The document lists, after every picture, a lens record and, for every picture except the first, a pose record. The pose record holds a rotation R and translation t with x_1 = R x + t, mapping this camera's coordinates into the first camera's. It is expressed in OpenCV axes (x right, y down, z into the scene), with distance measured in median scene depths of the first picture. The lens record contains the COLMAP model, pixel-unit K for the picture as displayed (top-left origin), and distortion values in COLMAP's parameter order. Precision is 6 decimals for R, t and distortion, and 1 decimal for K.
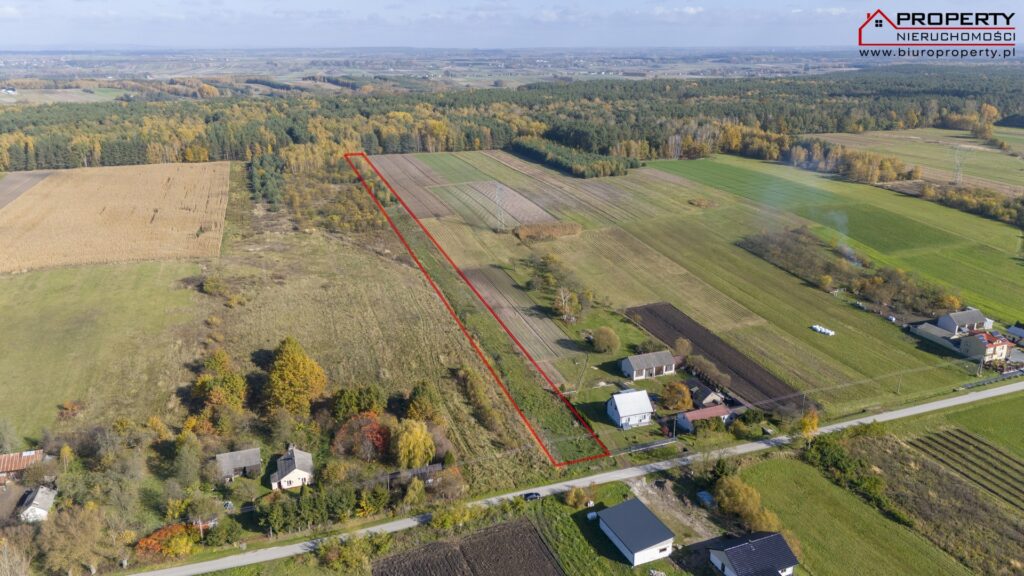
lens RADIAL K [[748.7, 0, 512.0], [0, 748.7, 288.0], [0, 0, 1]] dist [0.090199, -0.096858]
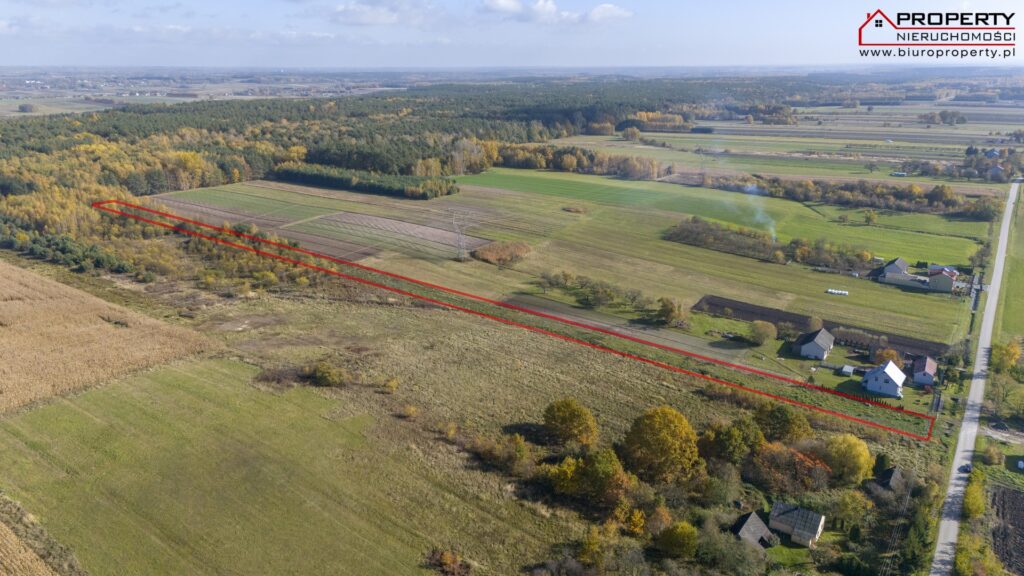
lens RADIAL K [[748.7, 0, 512.0], [0, 748.7, 288.0], [0, 0, 1]] dist [0.090199, -0.096858]
pose [[0.810776, -0.167526, 0.560872, -0.398156], [0.181491, 0.982897, 0.031223, -0.047823], [-0.556510, 0.076479, 0.827314, 0.162714]]
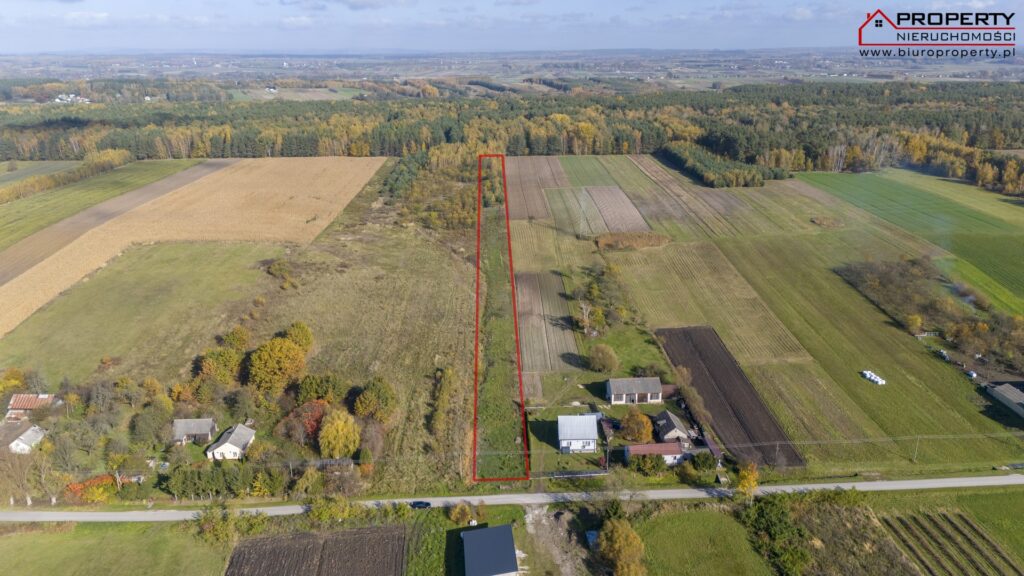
lens RADIAL K [[748.7, 0, 512.0], [0, 748.7, 288.0], [0, 0, 1]] dist [0.090199, -0.096858]
pose [[0.953865, 0.088889, -0.286777, 0.147660], [-0.089458, 0.995928, 0.011147, -0.010580], [0.286600, 0.015022, 0.957932, 0.030333]]
